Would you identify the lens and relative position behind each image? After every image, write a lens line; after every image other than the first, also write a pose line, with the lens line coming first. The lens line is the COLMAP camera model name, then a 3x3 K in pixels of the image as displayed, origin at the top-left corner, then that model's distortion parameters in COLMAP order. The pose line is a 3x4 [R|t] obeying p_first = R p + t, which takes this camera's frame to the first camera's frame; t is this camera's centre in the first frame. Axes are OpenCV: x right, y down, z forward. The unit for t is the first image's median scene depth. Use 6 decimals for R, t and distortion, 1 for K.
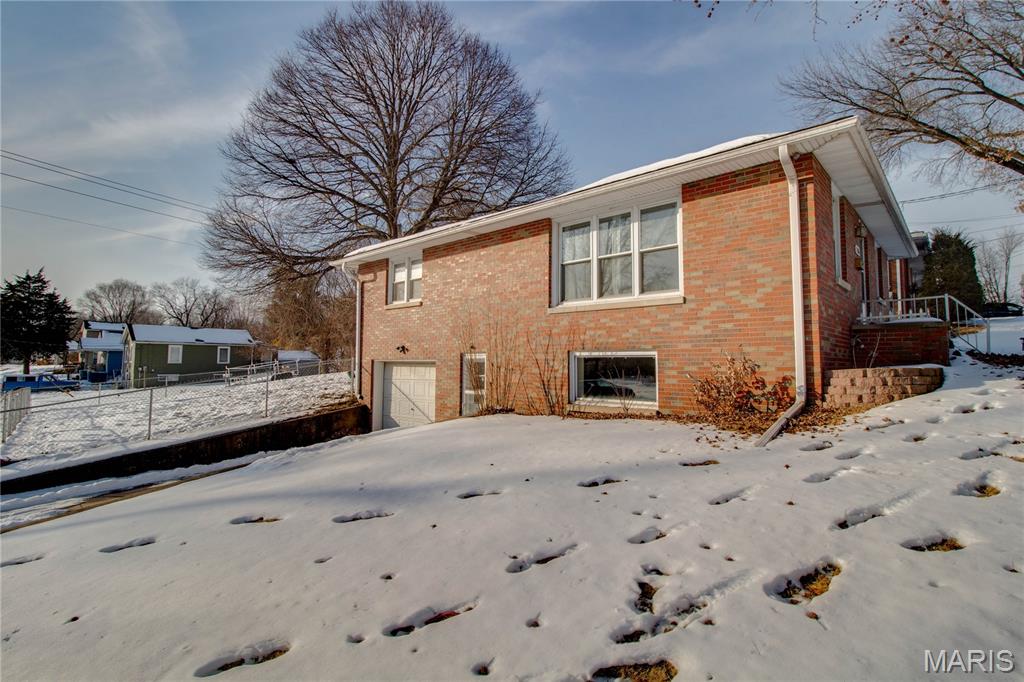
lens RADIAL K [[546.2, 0, 512.0], [0, 546.2, 341.0], [0, 0, 1]] dist [-0.001841, -0.000314]
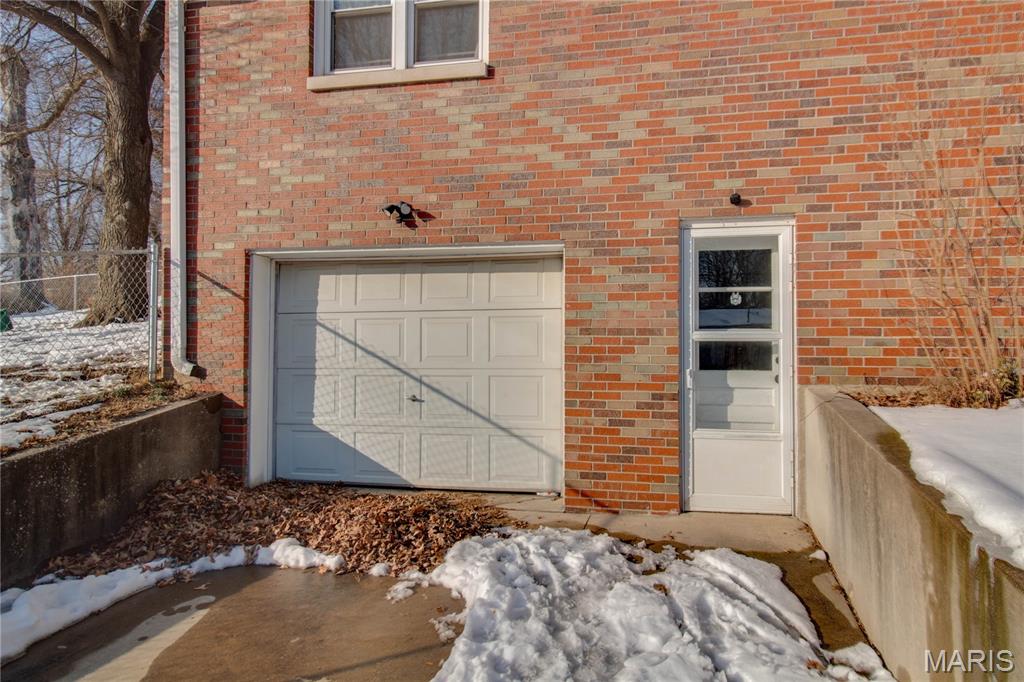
lens RADIAL K [[689.7, 0, 512.0], [0, 689.7, 341.0], [0, 0, 1]] dist [-0.001466, -0.000479]
pose [[0.846551, -0.002444, 0.532302, -0.338925], [-0.019637, 0.999165, 0.035817, 0.069370], [-0.531945, -0.040773, 0.845797, 0.582130]]
